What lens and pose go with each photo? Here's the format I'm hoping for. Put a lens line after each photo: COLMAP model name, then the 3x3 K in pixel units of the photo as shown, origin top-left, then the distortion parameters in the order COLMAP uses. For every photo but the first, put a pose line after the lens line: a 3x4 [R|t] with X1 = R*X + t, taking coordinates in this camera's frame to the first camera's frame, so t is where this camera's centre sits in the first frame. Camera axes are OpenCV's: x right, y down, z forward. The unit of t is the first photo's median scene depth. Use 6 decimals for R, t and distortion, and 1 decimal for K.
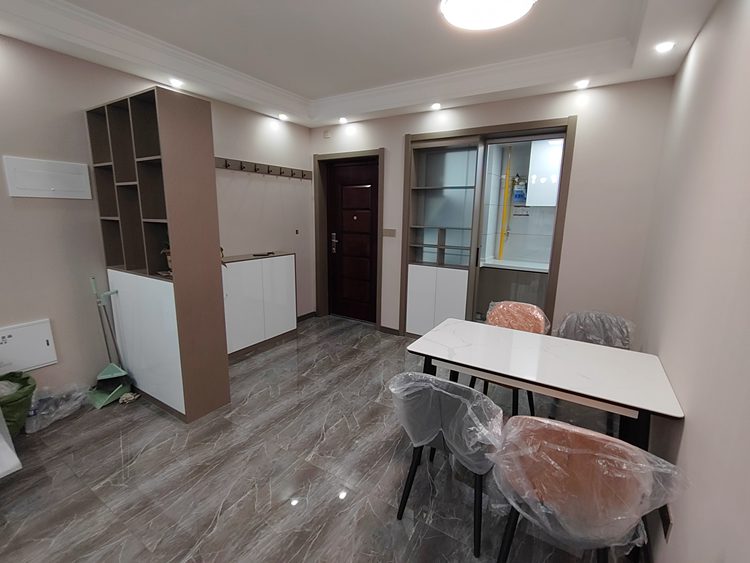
lens RADIAL K [[345.1, 0, 382.6], [0, 345.1, 283.8], [0, 0, 1]] dist [-0.006007, 0.002238]
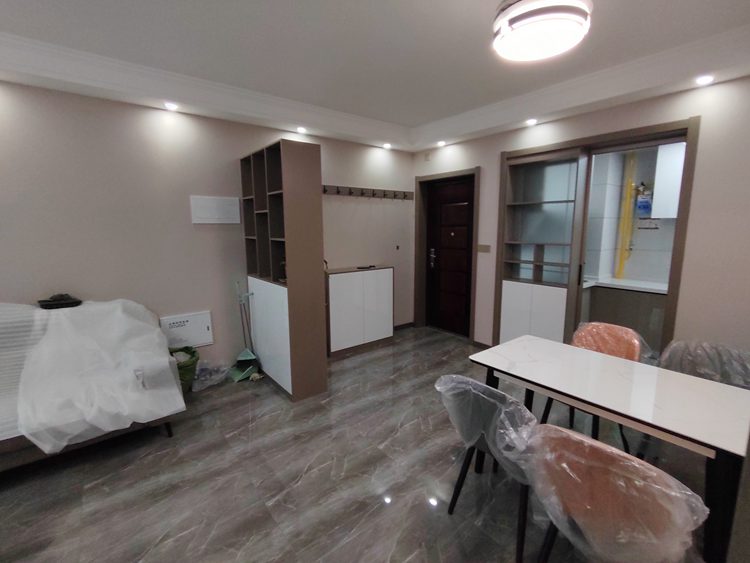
lens RADIAL K [[345.1, 0, 382.1], [0, 345.1, 288.9], [0, 0, 1]] dist [-0.006007, 0.002238]
pose [[0.944742, 0.039536, -0.325422, 0.117683], [-0.048545, 0.998628, -0.019608, 0.007180], [0.324200, 0.034323, 0.945366, -0.078976]]
